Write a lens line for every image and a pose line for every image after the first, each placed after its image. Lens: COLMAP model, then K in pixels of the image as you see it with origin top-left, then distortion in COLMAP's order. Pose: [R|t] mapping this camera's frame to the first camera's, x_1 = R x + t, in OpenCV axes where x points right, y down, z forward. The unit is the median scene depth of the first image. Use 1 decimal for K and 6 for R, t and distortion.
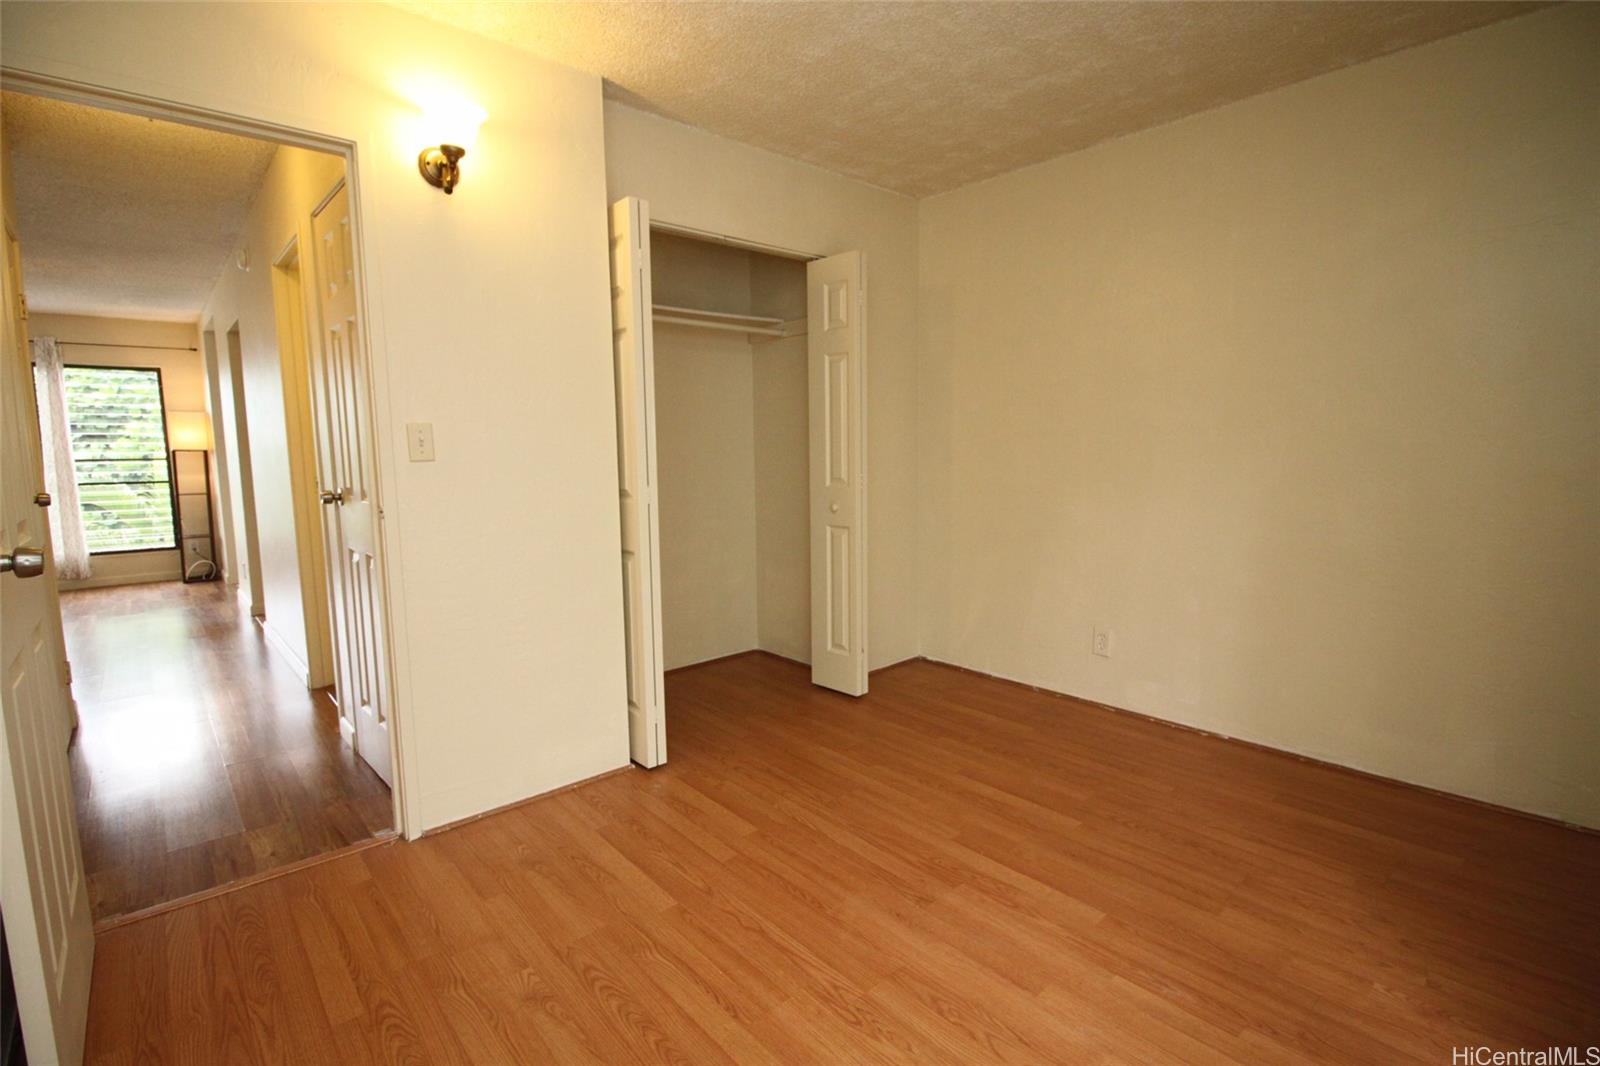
lens RADIAL K [[741.5, 0, 812.2], [0, 741.5, 531.8], [0, 0, 1]] dist [-0.007142, -0.000649]
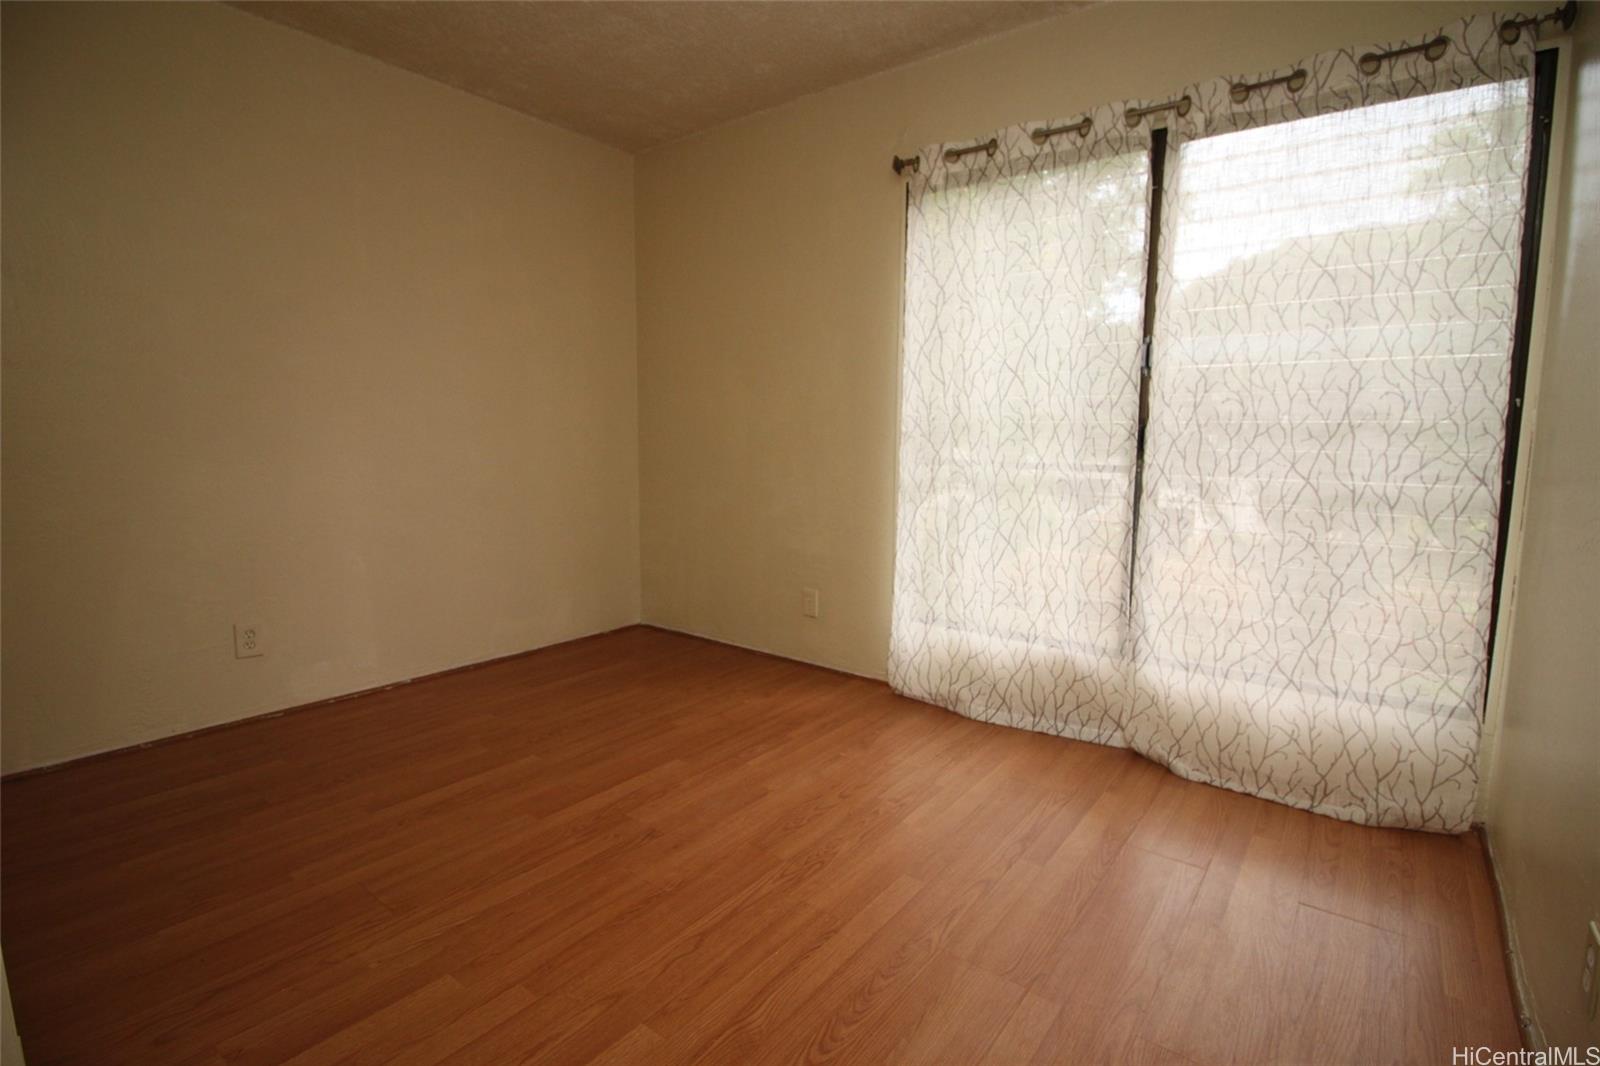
lens RADIAL K [[762.8, 0, 806.7], [0, 762.8, 509.9], [0, 0, 1]] dist [-0.004305, -0.000066]
pose [[-0.179727, -0.086238, 0.979929, -0.829014], [0.107200, 0.988500, 0.106654, -0.017278], [-0.977858, 0.124217, -0.168416, 0.893267]]
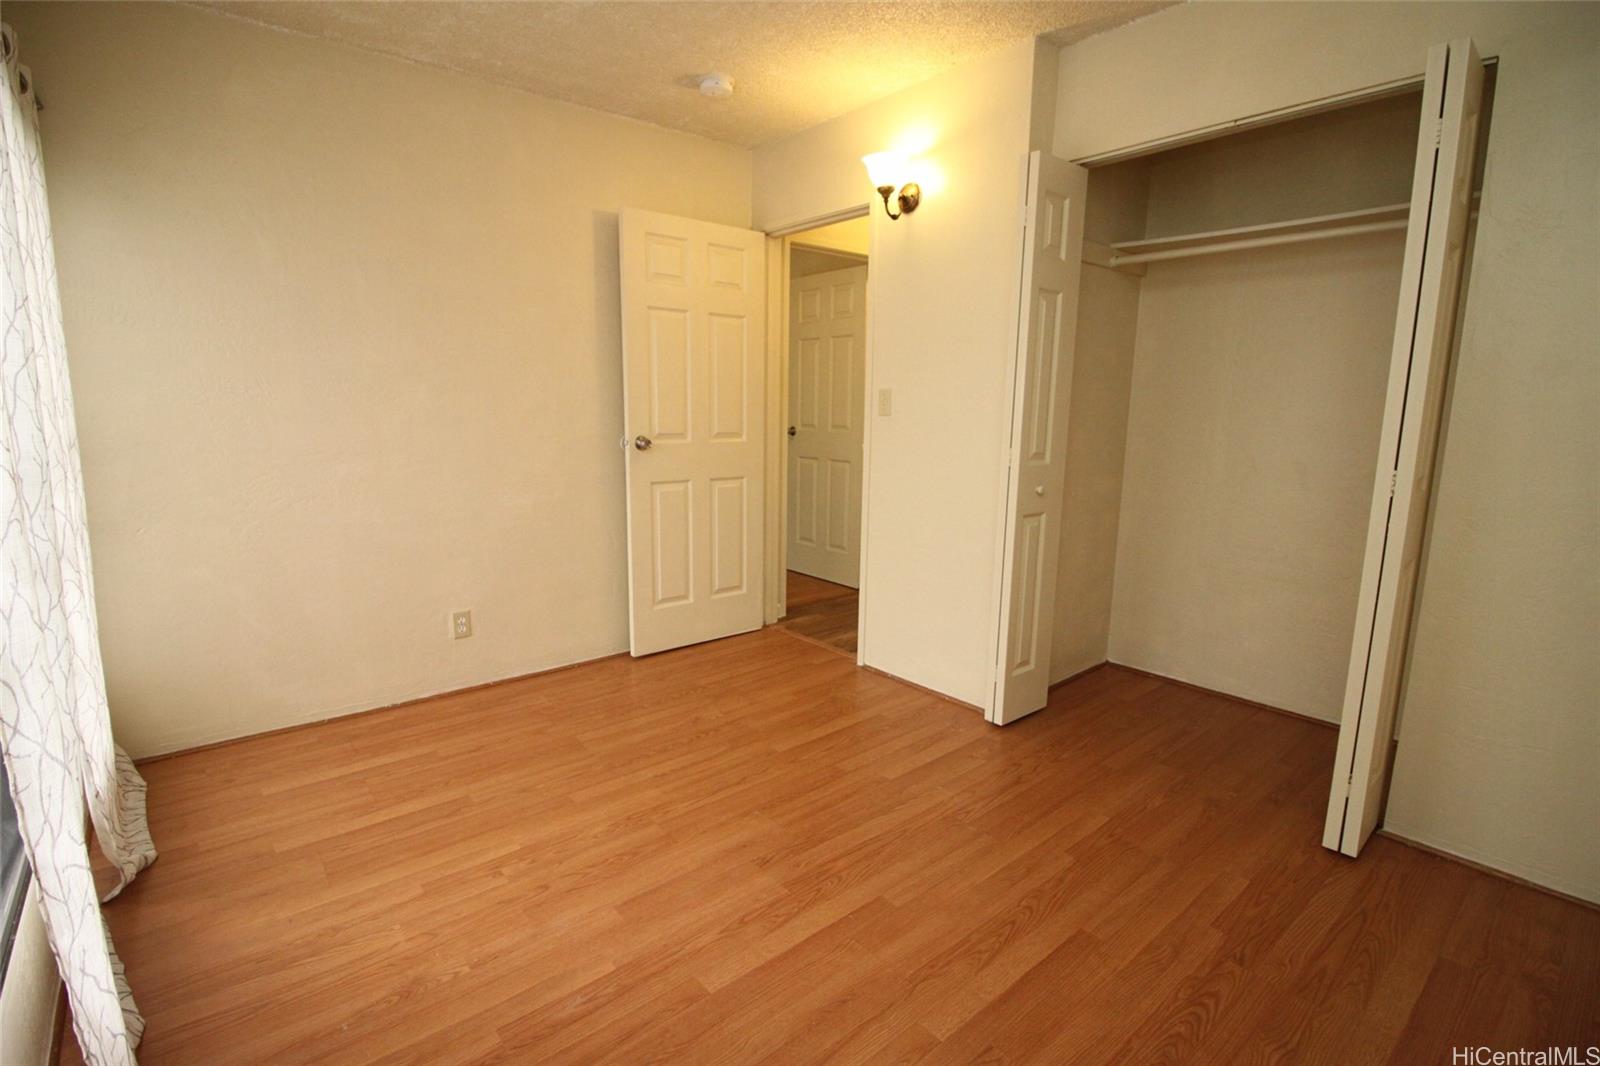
lens RADIAL K [[741.5, 0, 812.2], [0, 741.5, 531.8], [0, 0, 1]] dist [-0.007142, -0.000649]
pose [[-0.017365, 0.180823, -0.983362, 1.038837], [-0.126790, 0.975173, 0.181556, -0.132197], [0.991778, 0.127833, 0.005992, 0.978417]]
